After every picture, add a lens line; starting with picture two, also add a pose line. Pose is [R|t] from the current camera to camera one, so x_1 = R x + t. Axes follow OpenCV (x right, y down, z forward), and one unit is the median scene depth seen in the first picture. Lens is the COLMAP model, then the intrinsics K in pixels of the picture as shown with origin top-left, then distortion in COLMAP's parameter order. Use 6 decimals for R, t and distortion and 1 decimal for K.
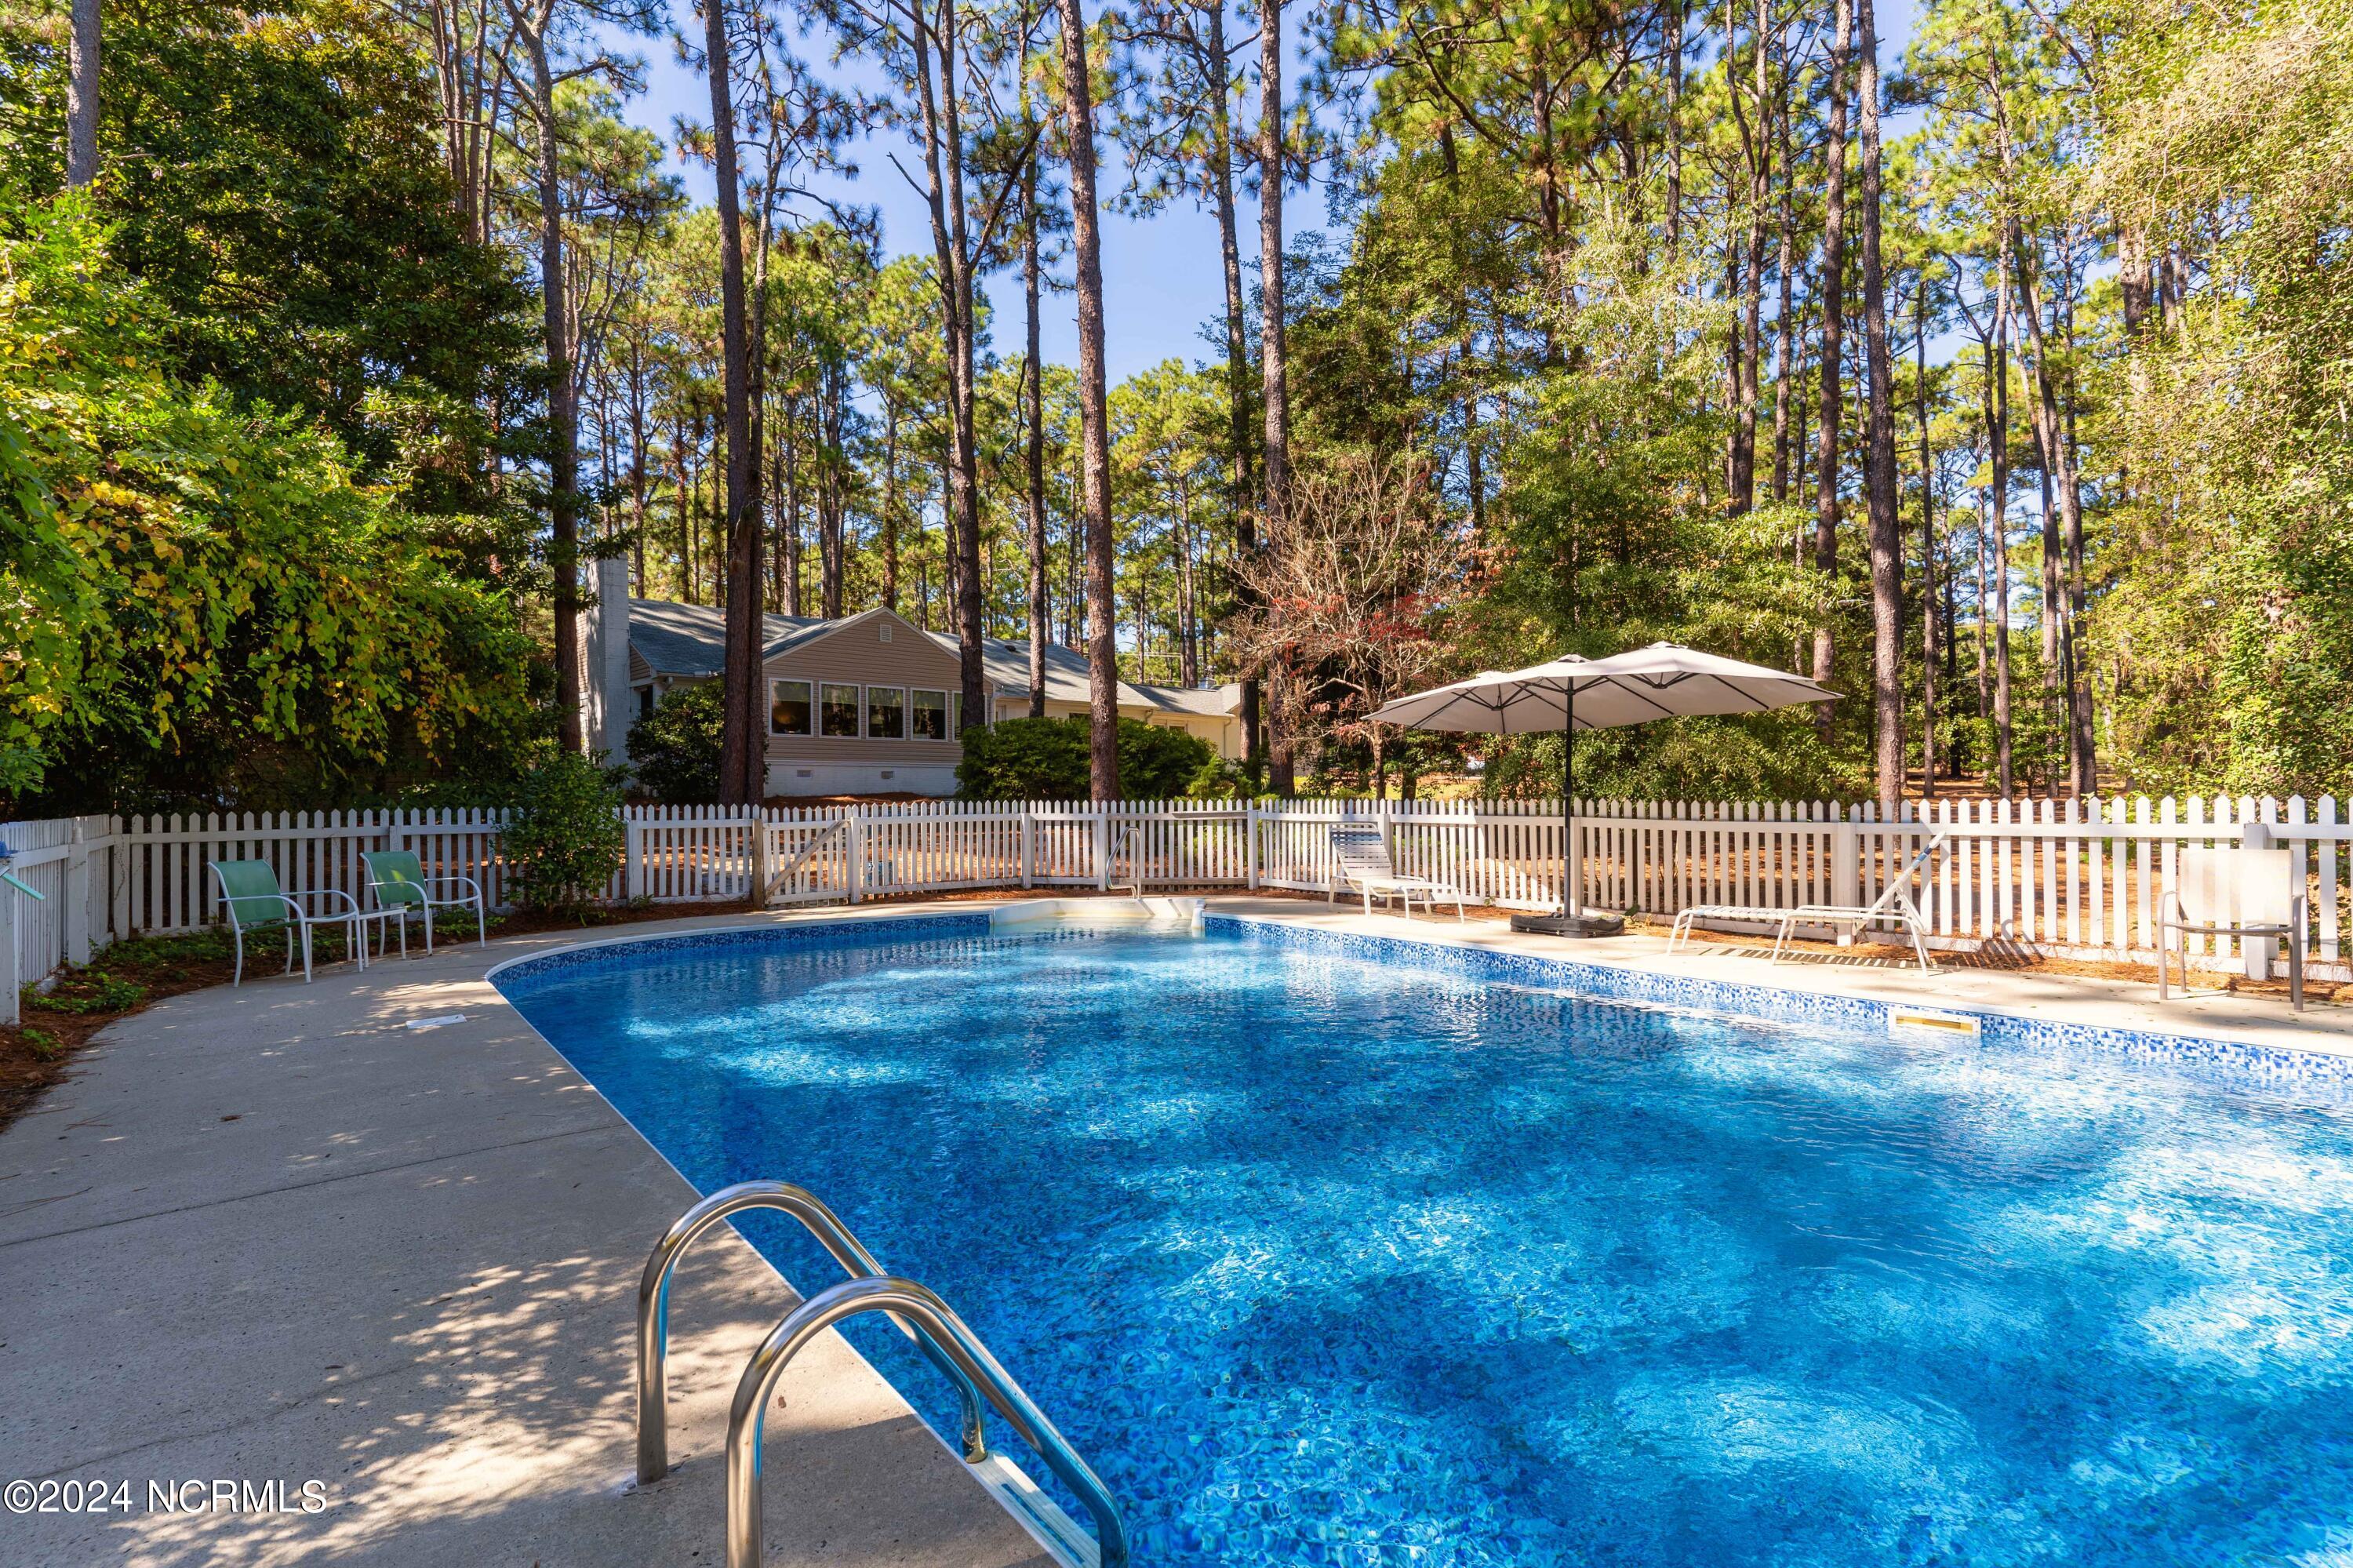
lens RADIAL K [[1146.3, 0, 1174.3], [0, 1146.3, 797.2], [0, 0, 1]] dist [0.009787, -0.001715]
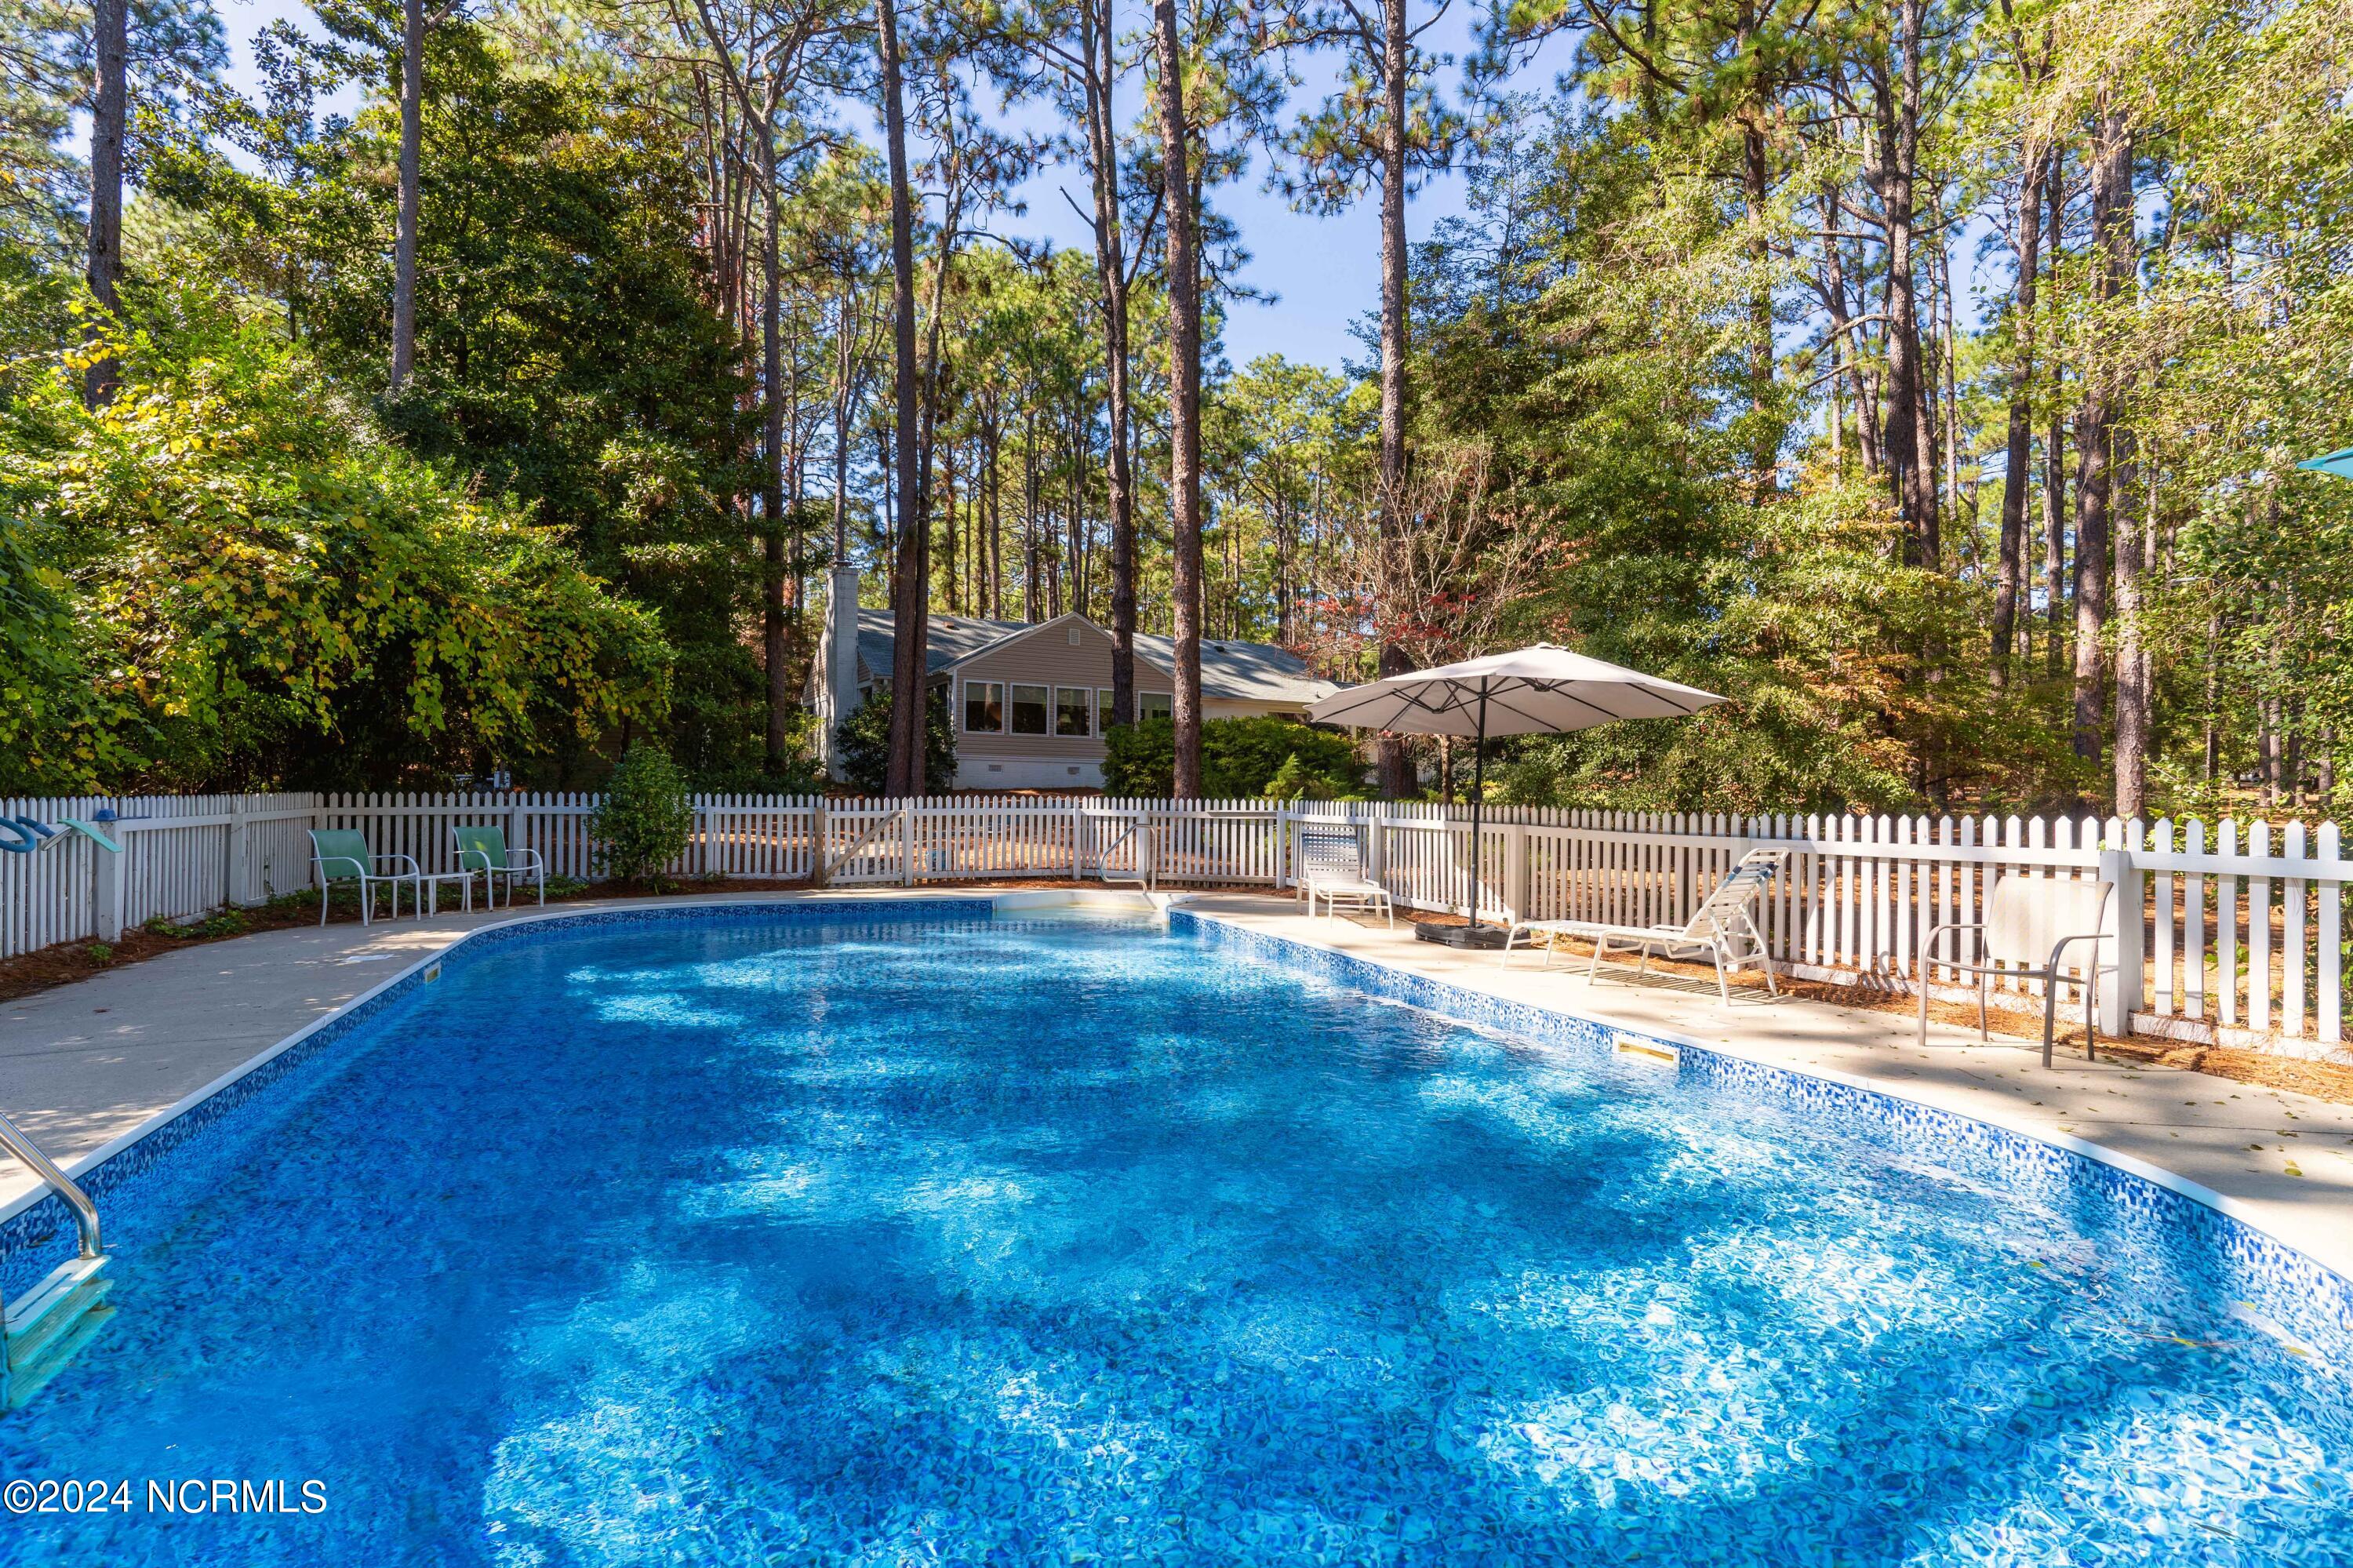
lens RADIAL K [[1146.3, 0, 1168.4], [0, 1146.3, 795.4], [0, 0, 1]] dist [0.009787, -0.001715]
pose [[0.965212, 0.020011, -0.260702, 0.228358], [-0.019803, 0.999798, 0.003426, -0.003413], [0.260718, 0.001855, 0.965413, -0.000827]]
